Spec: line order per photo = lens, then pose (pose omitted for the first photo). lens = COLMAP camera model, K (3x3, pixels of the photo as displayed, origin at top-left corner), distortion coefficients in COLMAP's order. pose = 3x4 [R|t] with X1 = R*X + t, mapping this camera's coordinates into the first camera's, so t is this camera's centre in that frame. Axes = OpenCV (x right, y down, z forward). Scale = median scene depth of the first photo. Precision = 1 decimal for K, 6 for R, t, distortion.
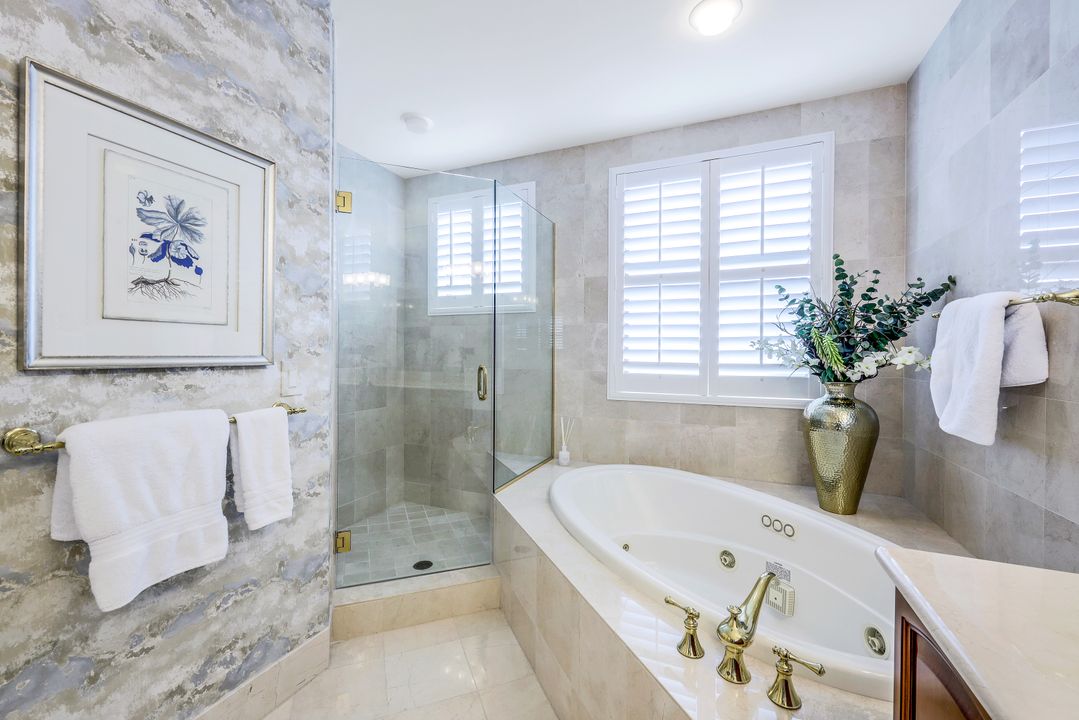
lens RADIAL K [[440.6, 0, 533.8], [0, 440.6, 356.9], [0, 0, 1]] dist [-0.003137, -0.000256]
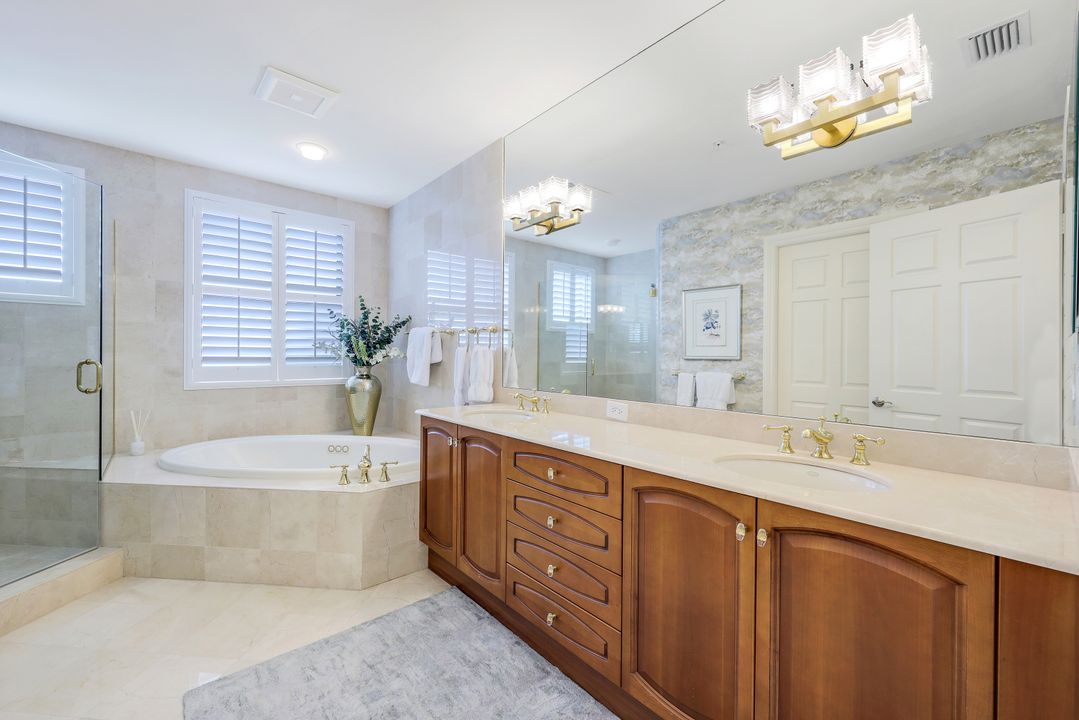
lens RADIAL K [[440.6, 0, 537.4], [0, 440.6, 356.1], [0, 0, 1]] dist [-0.003137, -0.000256]
pose [[0.431997, -0.007015, 0.901848, -0.642914], [0.002657, 0.999975, 0.006505, 0.005485], [-0.901871, -0.000414, 0.432005, -0.444080]]
